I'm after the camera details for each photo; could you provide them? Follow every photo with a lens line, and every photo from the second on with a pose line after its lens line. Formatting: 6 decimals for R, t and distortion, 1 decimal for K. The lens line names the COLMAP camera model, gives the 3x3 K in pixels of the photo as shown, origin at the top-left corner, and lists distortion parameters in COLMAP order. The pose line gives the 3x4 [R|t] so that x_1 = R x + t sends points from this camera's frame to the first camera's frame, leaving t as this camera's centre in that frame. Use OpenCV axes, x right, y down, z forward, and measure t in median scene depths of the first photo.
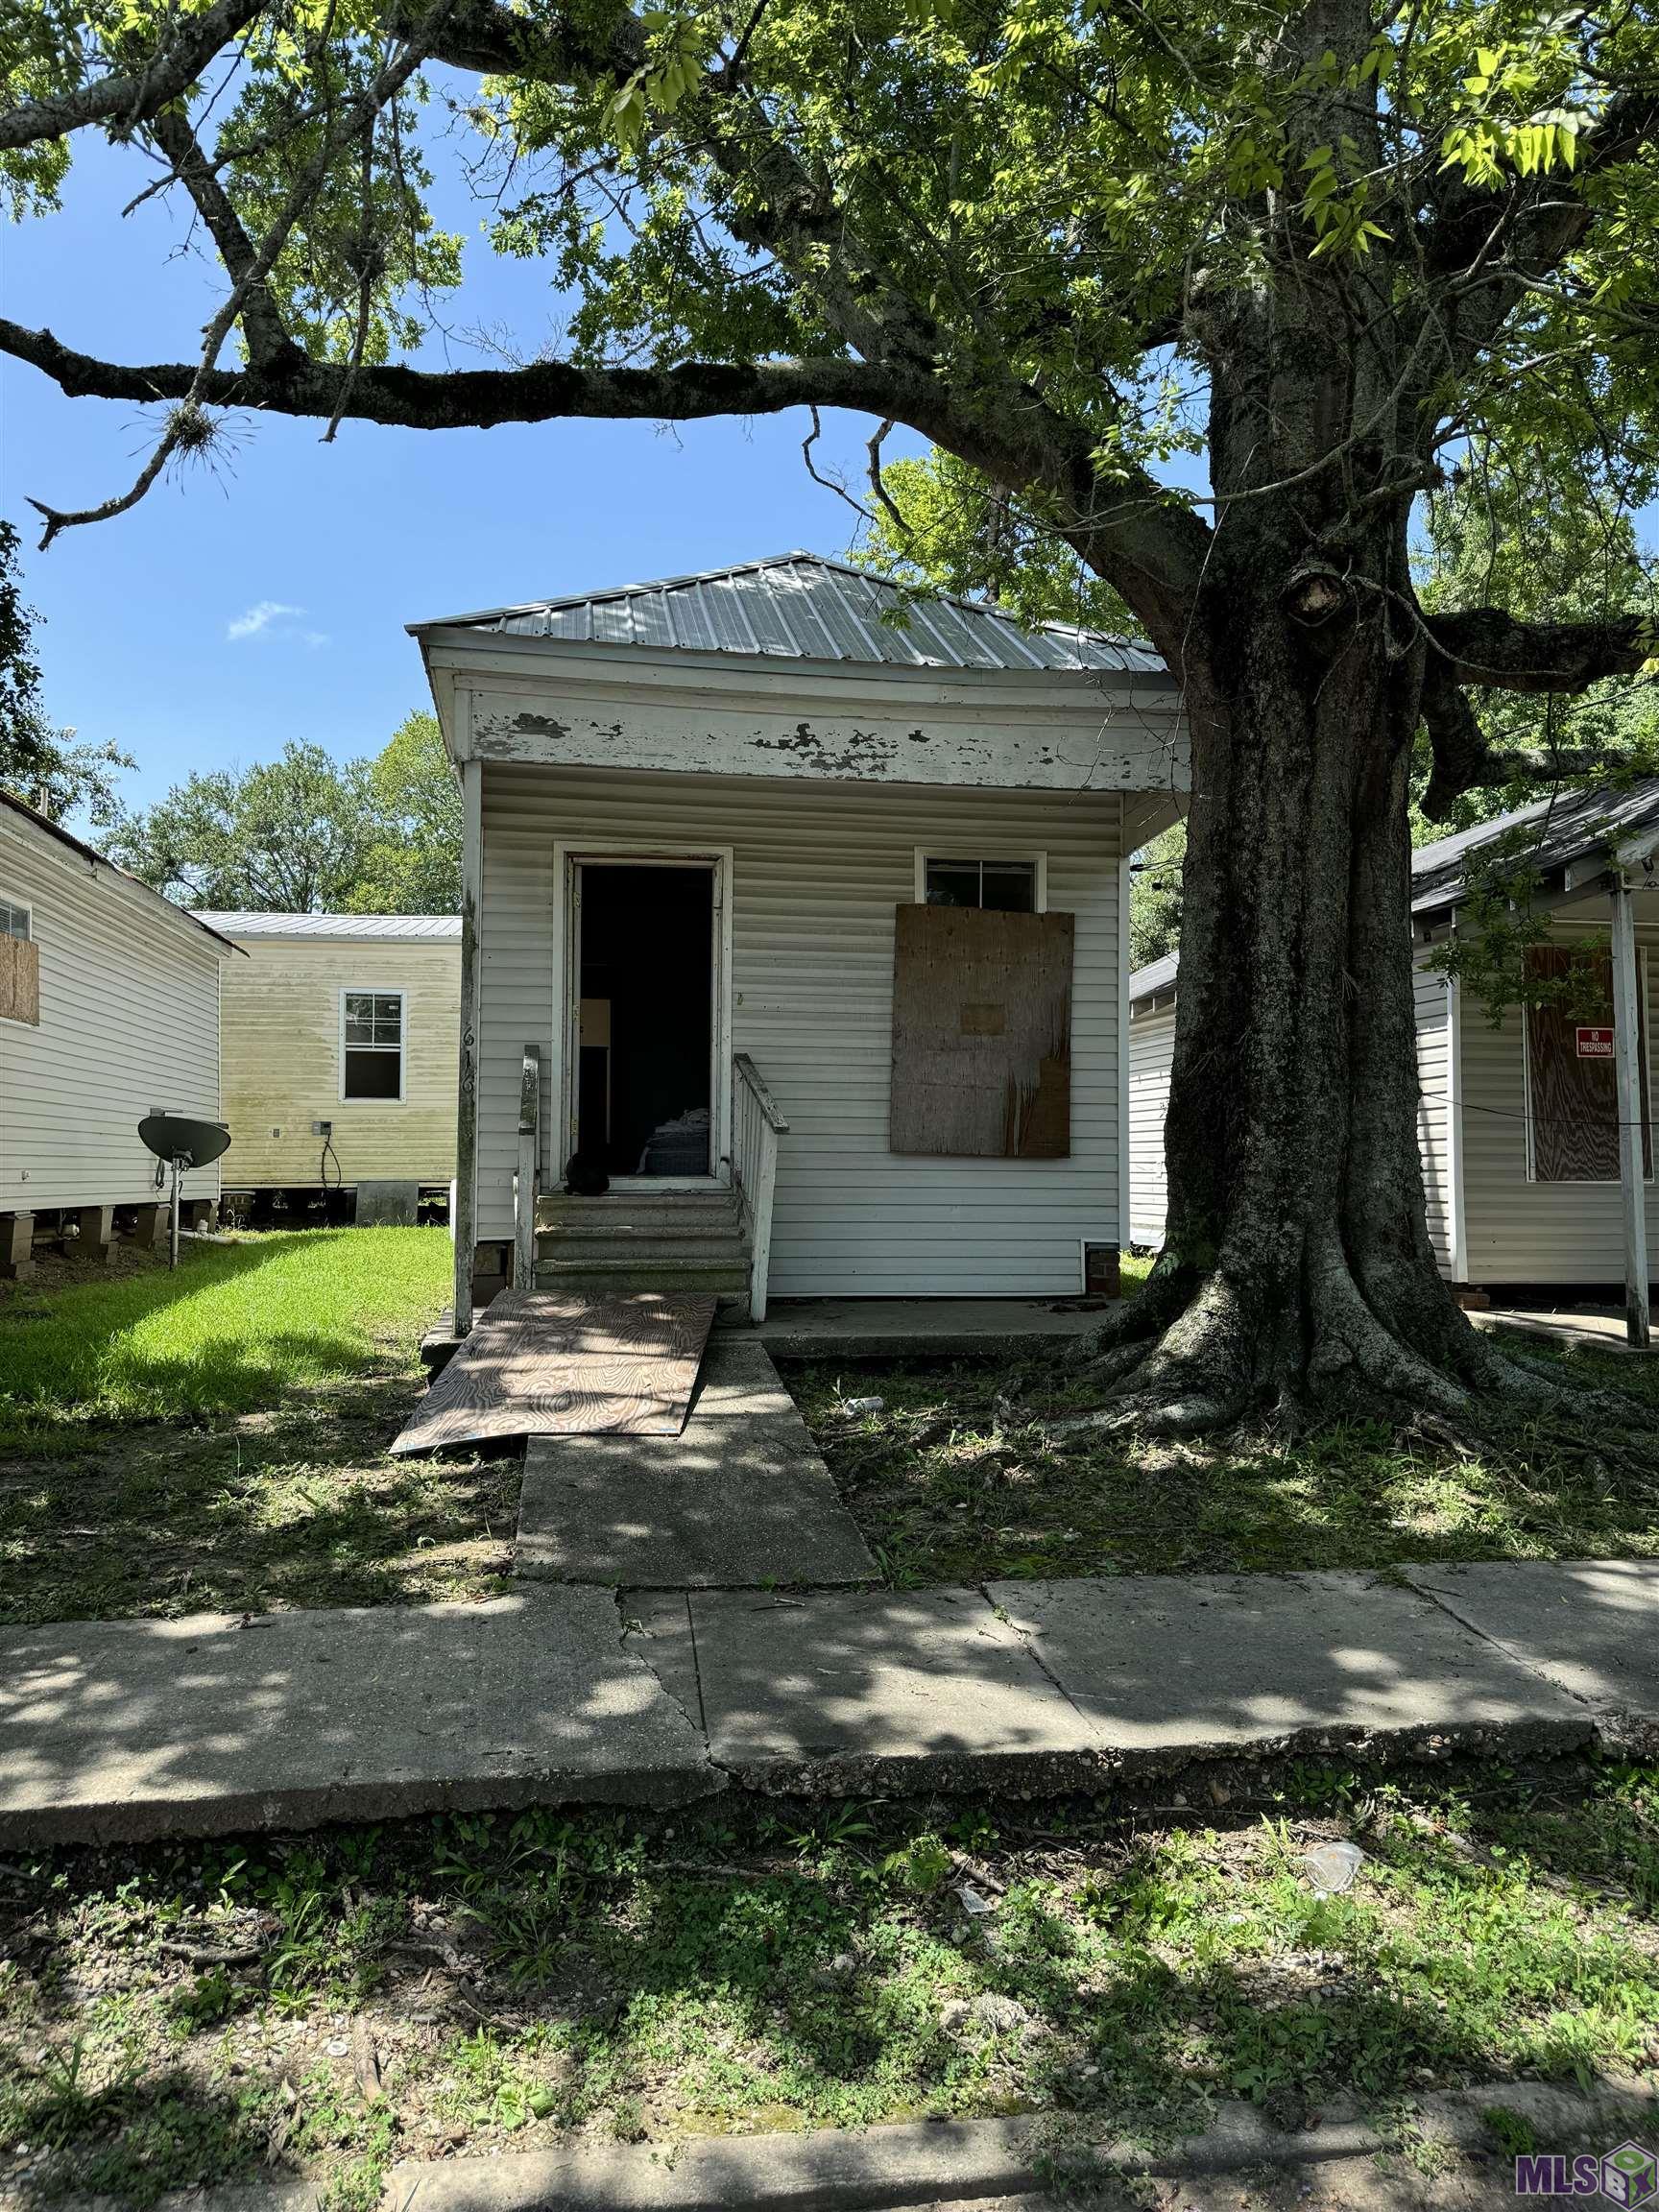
lens RADIAL K [[1564.1, 0, 829.5], [0, 1564.1, 1106.0], [0, 0, 1]] dist [0.164985, -0.255880]
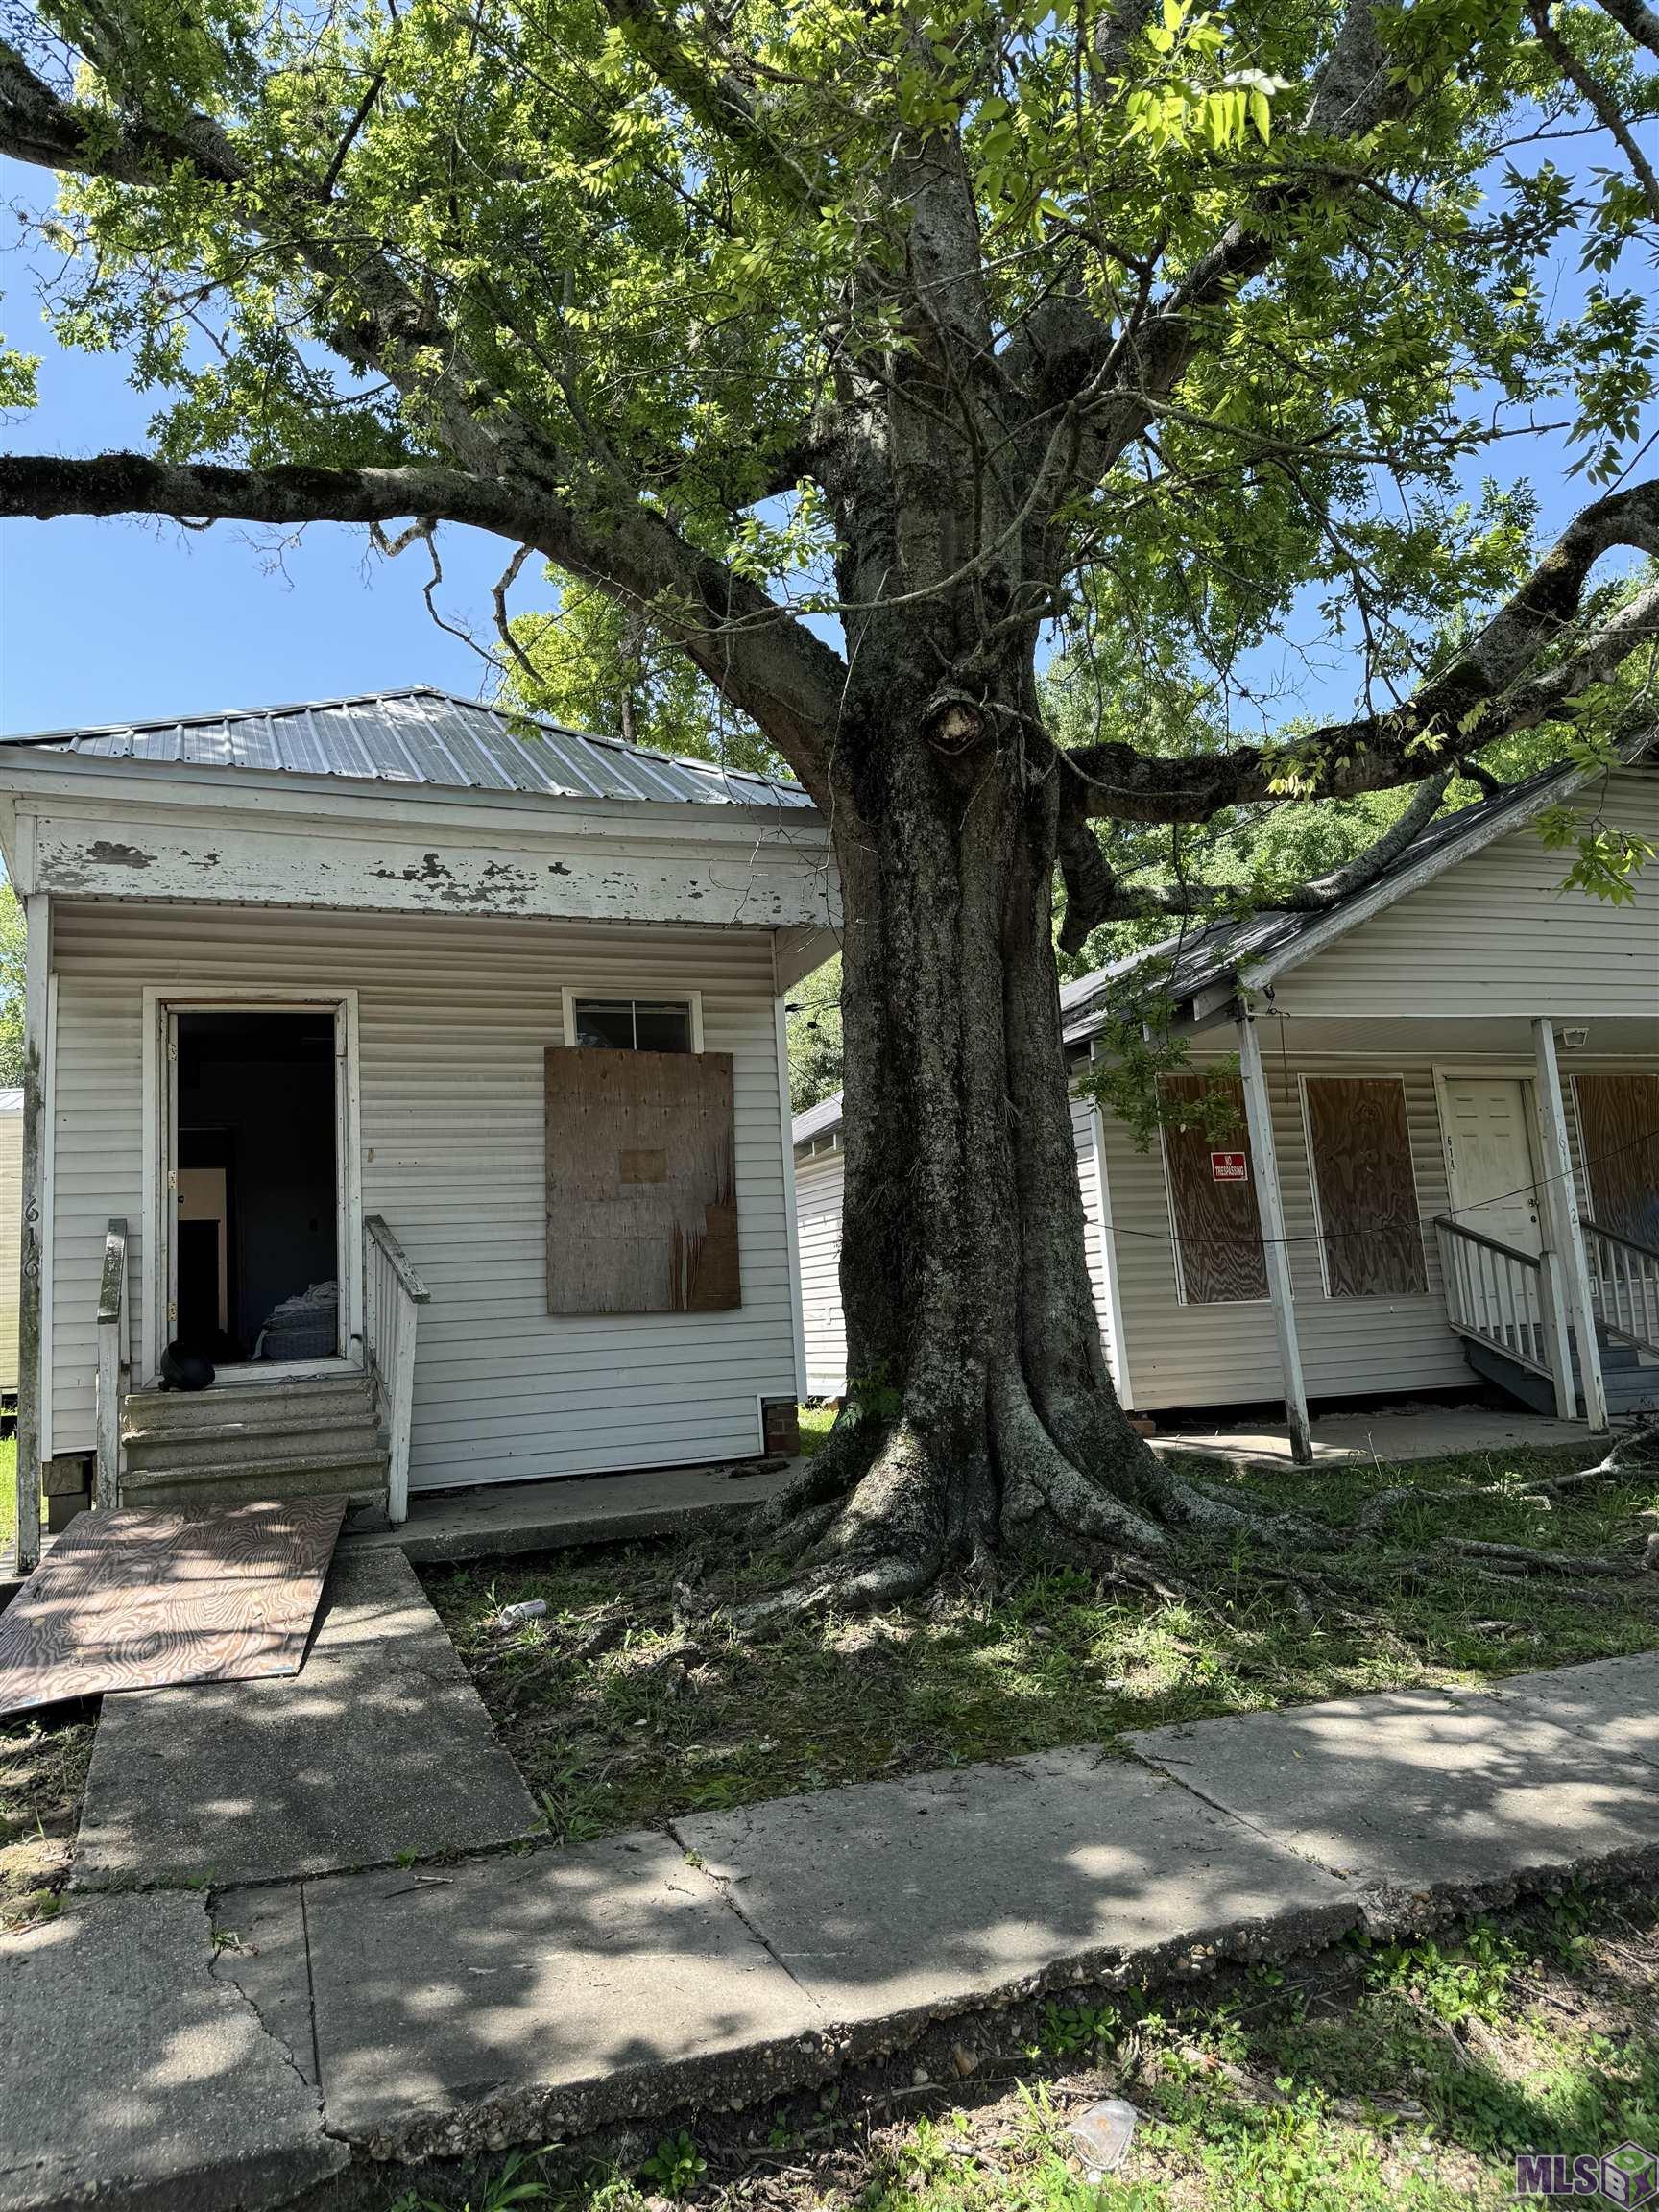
lens RADIAL K [[1572.2, 0, 818.0], [0, 1572.2, 1099.4], [0, 0, 1]] dist [0.143775, -0.223126]
pose [[0.977179, -0.034598, 0.209580, 0.005278], [0.056344, 0.993522, -0.098691, 0.005534], [-0.204808, 0.108247, 0.972798, 0.072821]]
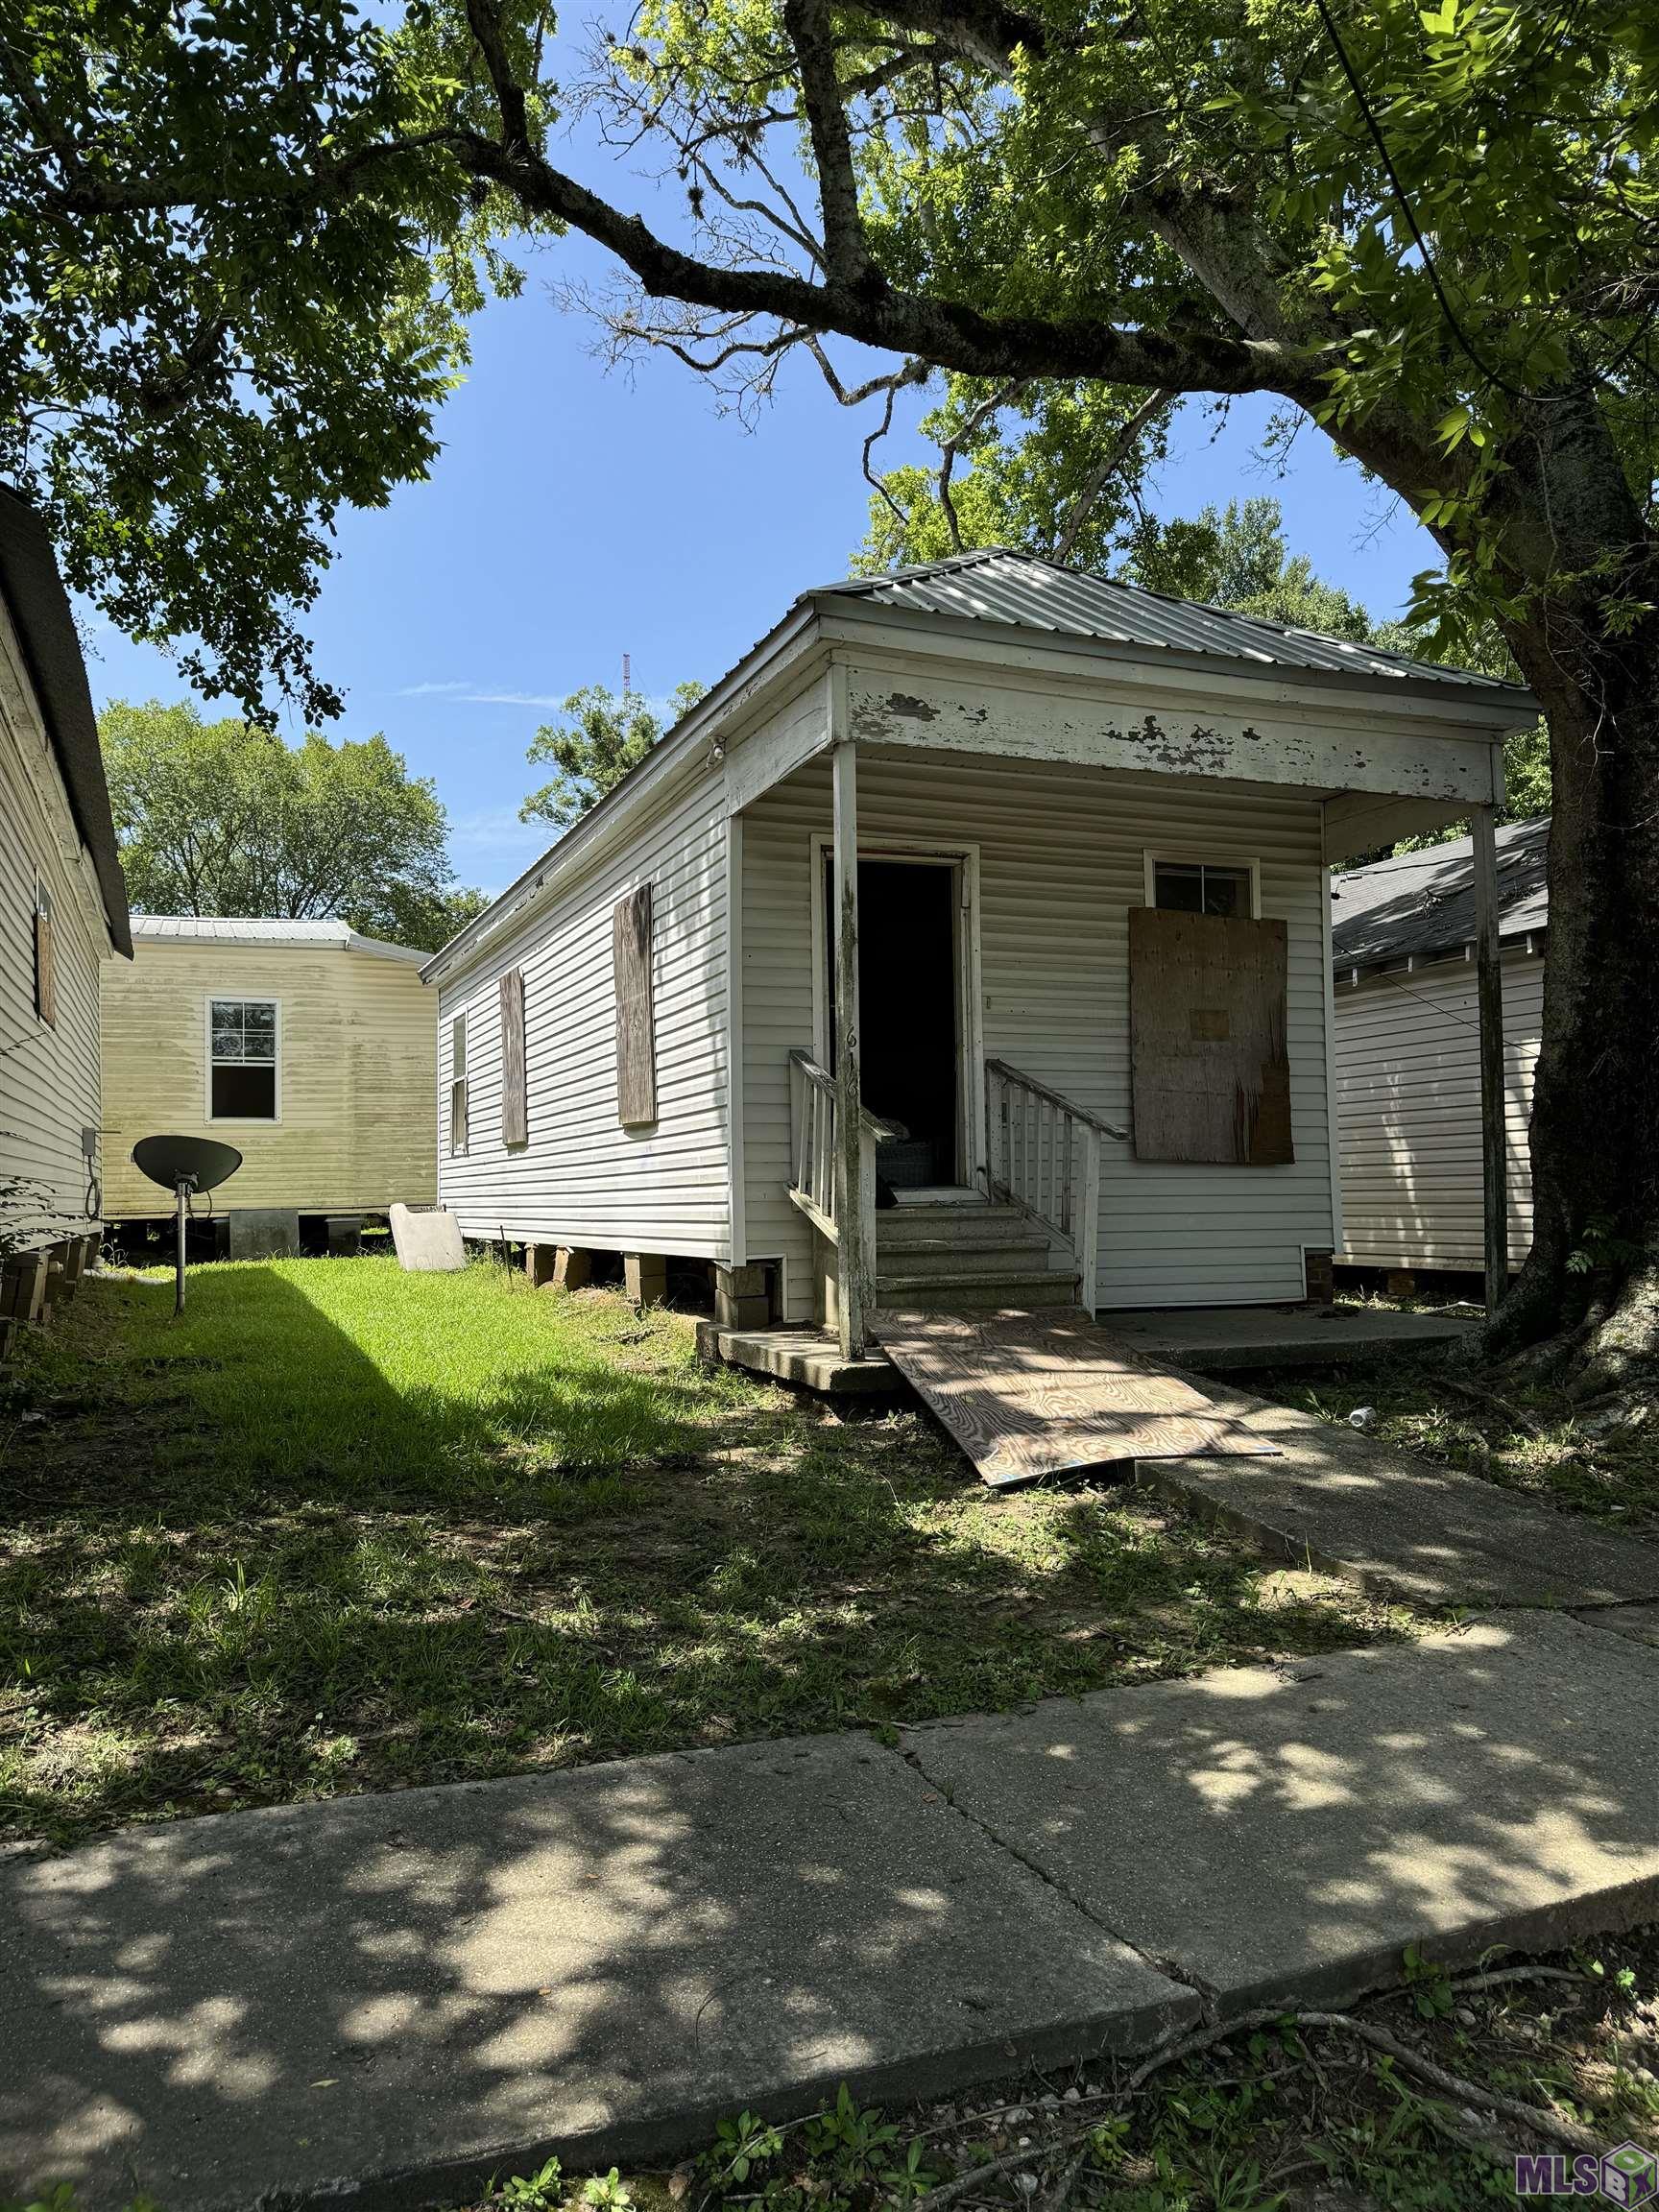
lens RADIAL K [[1564.1, 0, 829.5], [0, 1564.1, 1106.0], [0, 0, 1]] dist [0.164985, -0.255880]
pose [[0.976113, -0.005132, 0.217201, -0.471285], [0.008300, 0.999872, -0.013678, 0.009905], [-0.217103, 0.015154, 0.976031, 0.106999]]
